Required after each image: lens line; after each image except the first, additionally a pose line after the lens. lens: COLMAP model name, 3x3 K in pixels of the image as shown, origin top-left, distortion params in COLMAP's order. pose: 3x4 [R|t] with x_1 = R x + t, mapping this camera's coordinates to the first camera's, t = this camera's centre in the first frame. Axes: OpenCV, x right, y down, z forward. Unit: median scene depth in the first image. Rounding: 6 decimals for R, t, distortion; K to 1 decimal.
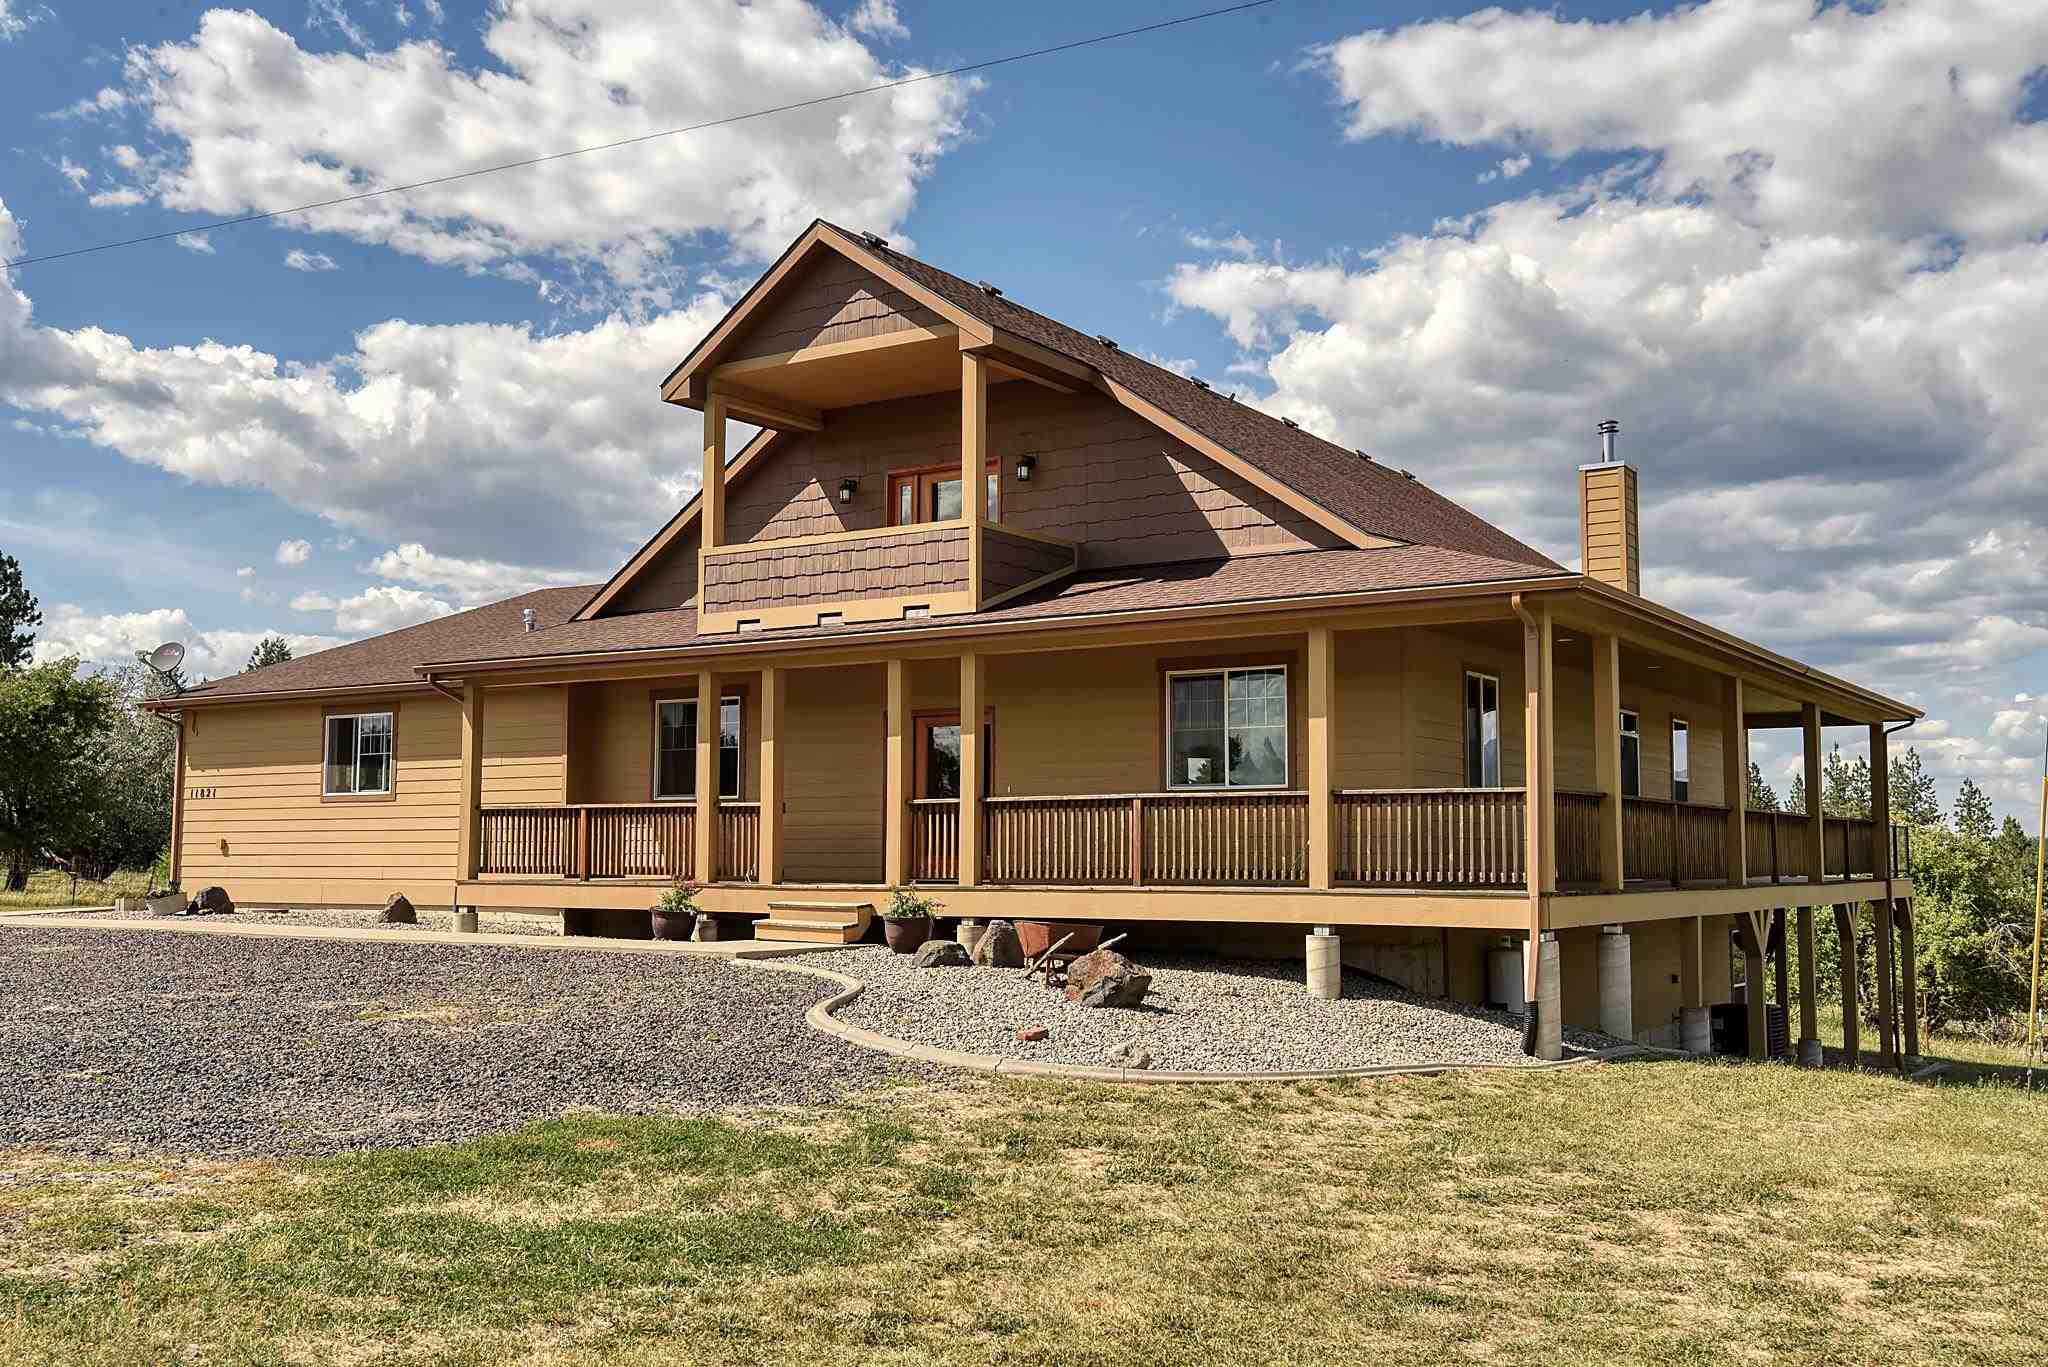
lens RADIAL K [[1875.9, 0, 1024.0], [0, 1875.9, 683.5], [0, 0, 1]] dist [0.062944, 0.004530]
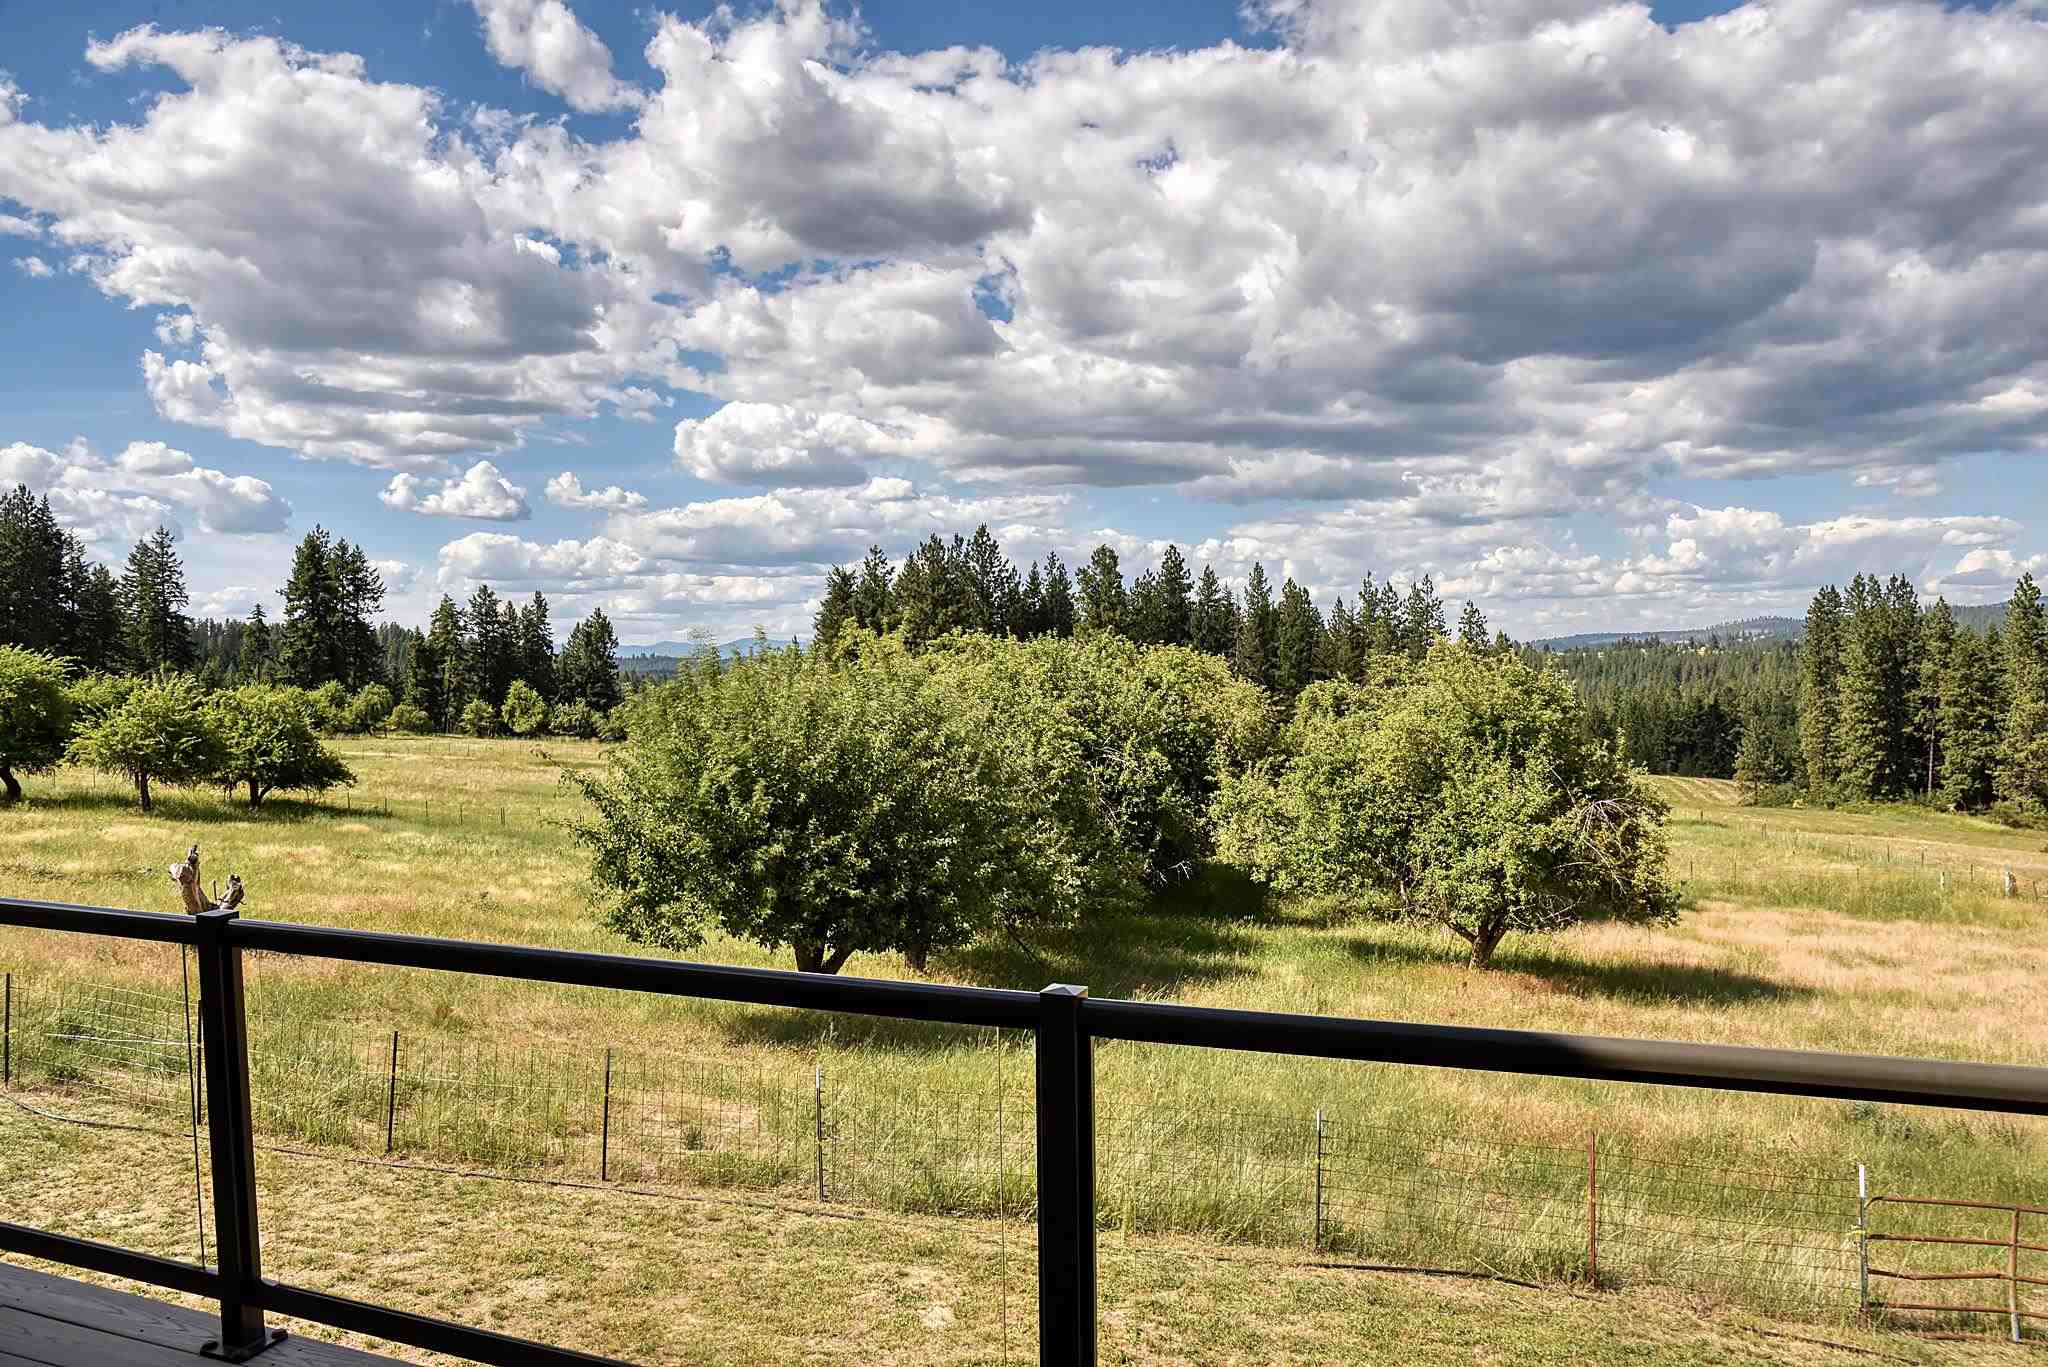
lens RADIAL K [[1483.6, 0, 1024.0], [0, 1483.6, 683.5], [0, 0, 1]] dist [-0.040458, 0.001907]
pose [[0.984467, -0.011513, 0.175189, 0.210298], [-0.006805, 0.994596, 0.103600, 0.028892], [-0.175435, -0.103183, 0.979069, 0.504274]]
